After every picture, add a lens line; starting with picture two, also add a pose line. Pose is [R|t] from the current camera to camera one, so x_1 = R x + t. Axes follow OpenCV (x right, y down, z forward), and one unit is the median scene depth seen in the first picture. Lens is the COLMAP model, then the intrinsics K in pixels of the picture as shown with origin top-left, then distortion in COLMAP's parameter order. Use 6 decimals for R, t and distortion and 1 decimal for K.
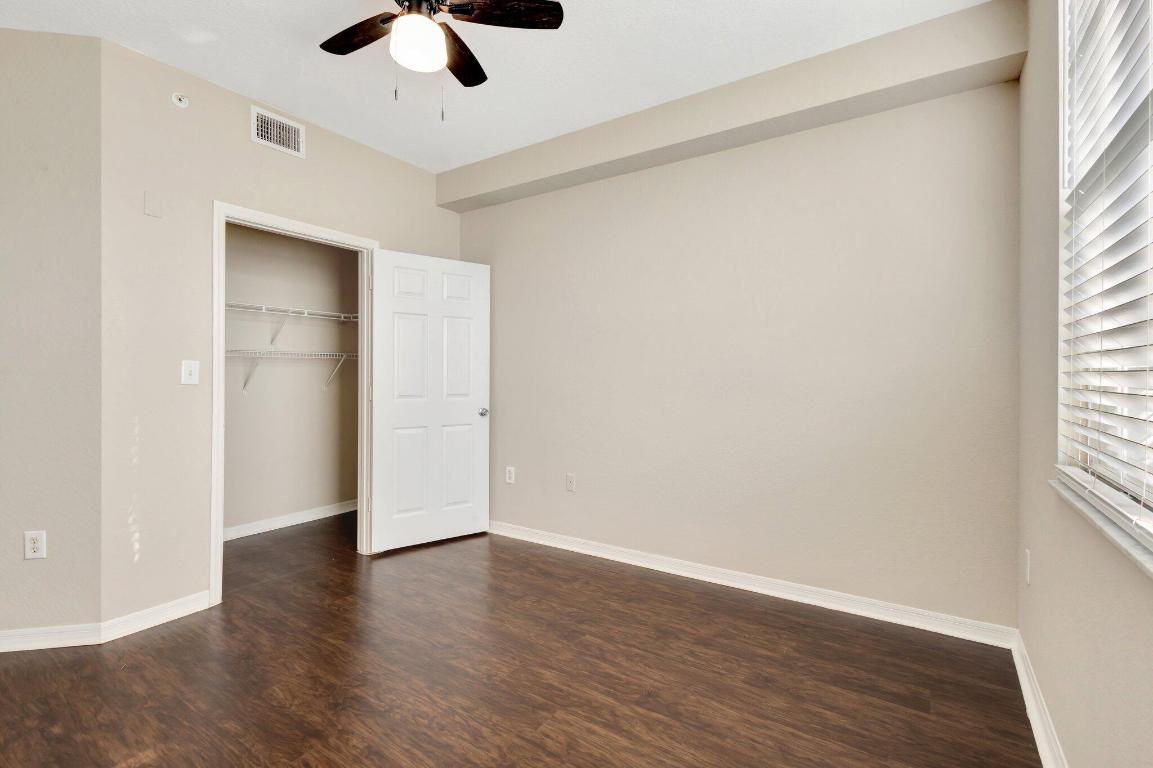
lens RADIAL K [[537.1, 0, 576.4], [0, 537.1, 379.6], [0, 0, 1]] dist [0.013509, -0.000359]
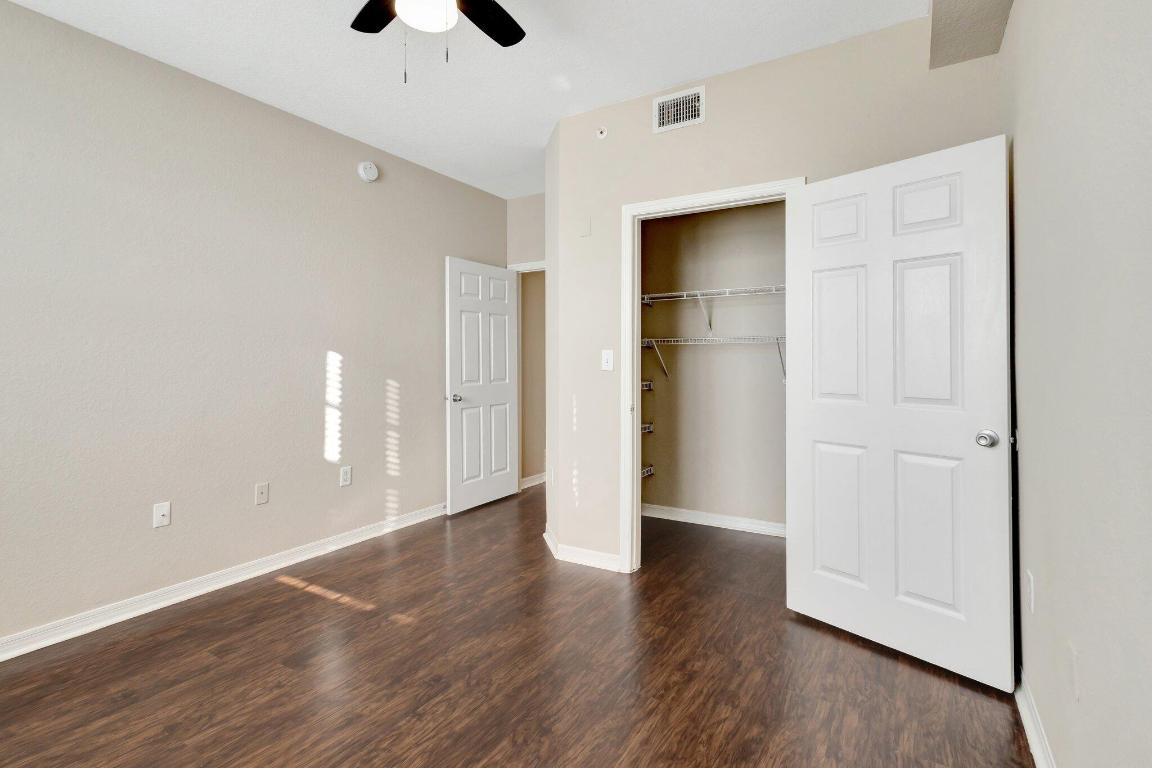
lens RADIAL K [[536.6, 0, 550.9], [0, 536.6, 353.0], [0, 0, 1]] dist [0.013509, -0.000359]
pose [[0.030418, -0.015281, -0.999420, 0.414008], [-0.006170, 0.999861, -0.015476, -0.010110], [0.999518, 0.006638, 0.030320, 0.795137]]
